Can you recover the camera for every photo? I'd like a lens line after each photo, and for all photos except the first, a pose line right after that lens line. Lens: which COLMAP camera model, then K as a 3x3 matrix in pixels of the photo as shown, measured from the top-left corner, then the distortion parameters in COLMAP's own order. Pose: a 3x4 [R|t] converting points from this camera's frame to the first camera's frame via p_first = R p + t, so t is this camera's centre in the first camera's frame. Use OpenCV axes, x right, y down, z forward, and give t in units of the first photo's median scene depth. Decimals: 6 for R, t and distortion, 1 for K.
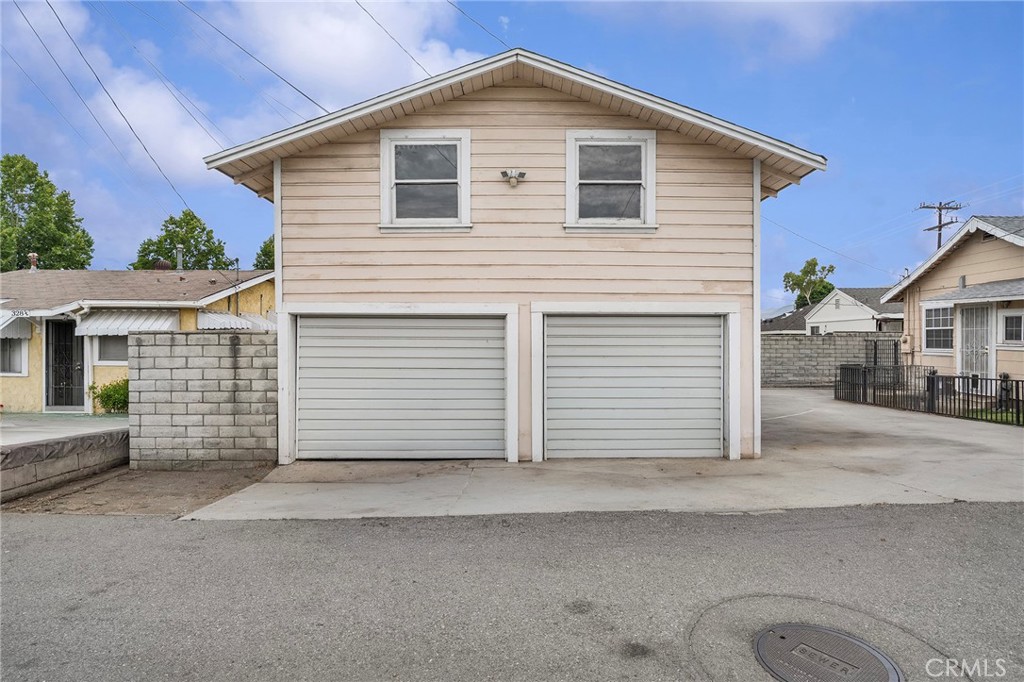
lens RADIAL K [[534.9, 0, 527.0], [0, 534.9, 345.1], [0, 0, 1]] dist [0.004053, 0.000793]
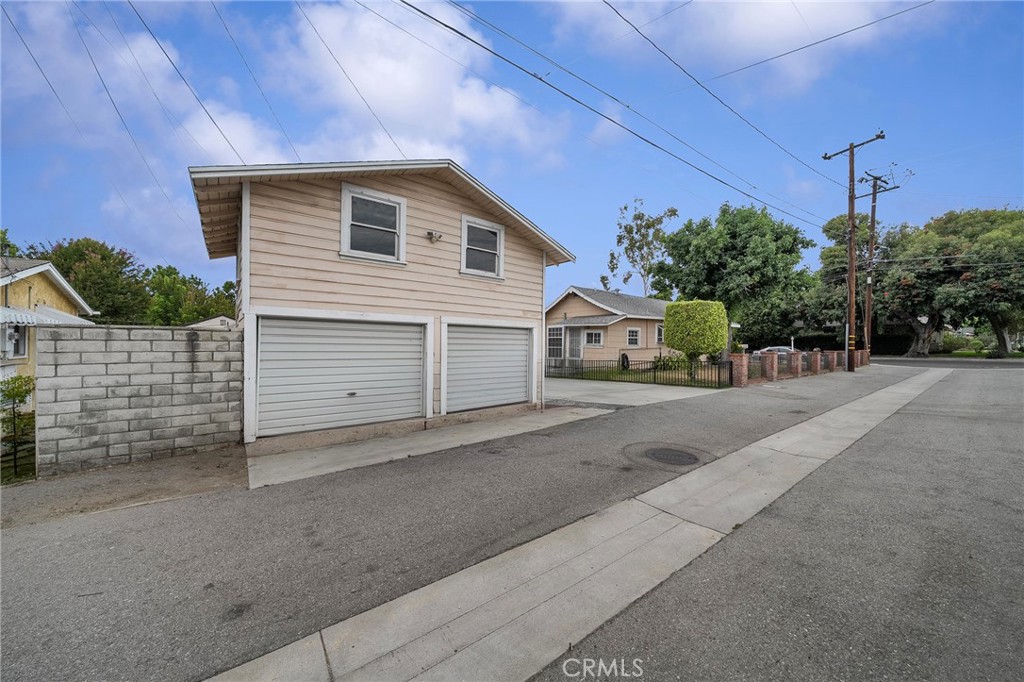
lens RADIAL K [[358.8, 0, 512.4], [0, 358.8, 350.4], [0, 0, 1]] dist [0.000071, -0.000062]
pose [[0.782593, -0.002823, 0.622528, -0.493800], [-0.006327, 0.999902, 0.012487, 0.006358], [-0.622502, -0.013711, 0.782498, 0.023089]]
